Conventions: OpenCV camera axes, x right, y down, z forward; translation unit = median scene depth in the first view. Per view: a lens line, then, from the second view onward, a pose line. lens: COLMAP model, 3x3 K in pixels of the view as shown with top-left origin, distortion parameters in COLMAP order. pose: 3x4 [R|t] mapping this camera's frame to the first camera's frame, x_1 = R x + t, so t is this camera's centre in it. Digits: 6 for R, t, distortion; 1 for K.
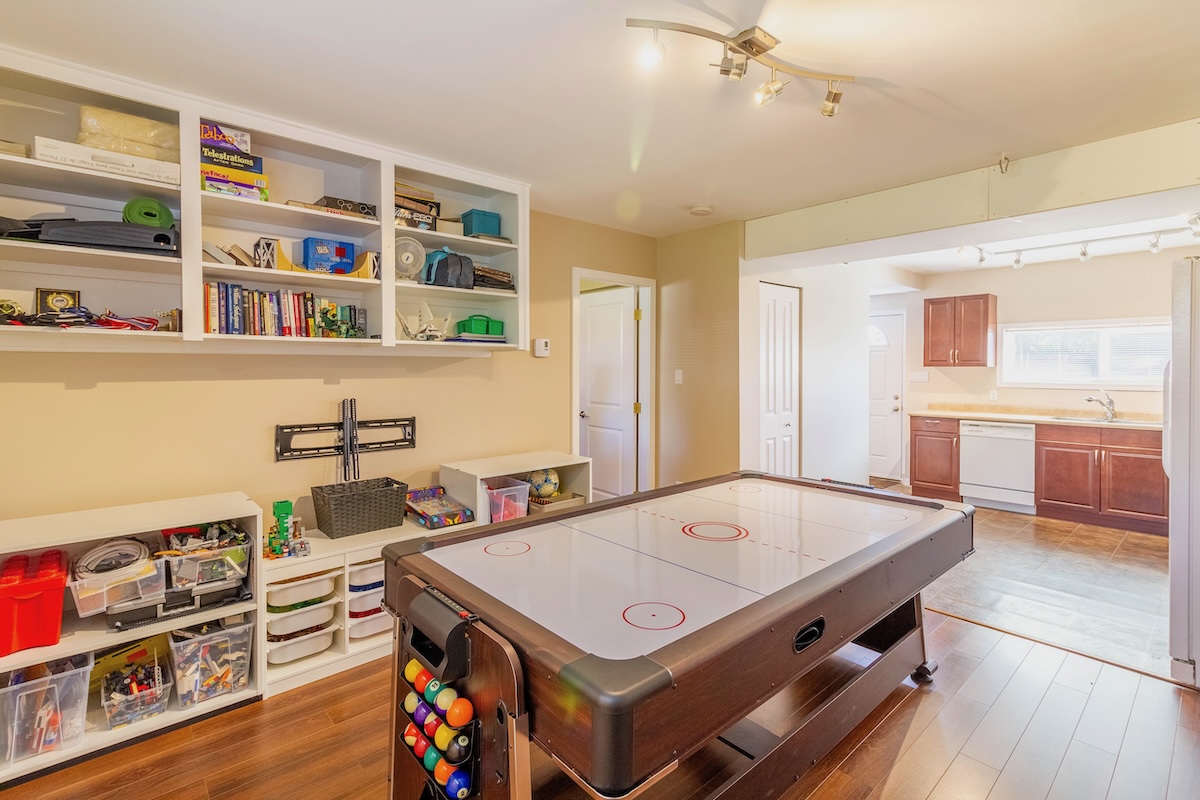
lens RADIAL K [[560.9, 0, 605.2], [0, 560.9, 386.0], [0, 0, 1]] dist [0.001897, 0.000846]
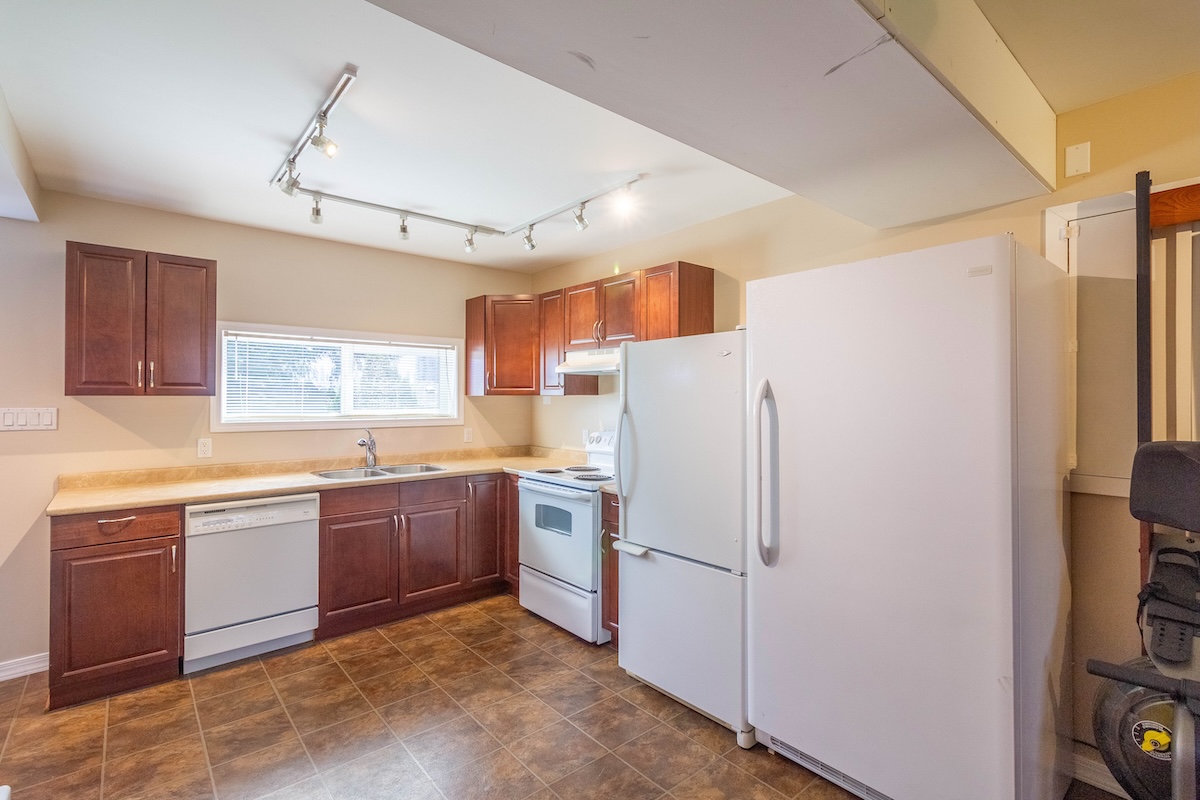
lens RADIAL K [[560.9, 0, 605.2], [0, 560.9, 386.0], [0, 0, 1]] dist [0.001897, 0.000846]
pose [[0.030312, 0.019966, 0.999341, 0.165759], [0.035157, 0.999161, -0.021029, -0.021112], [-0.998922, 0.035771, 0.029585, 0.656526]]
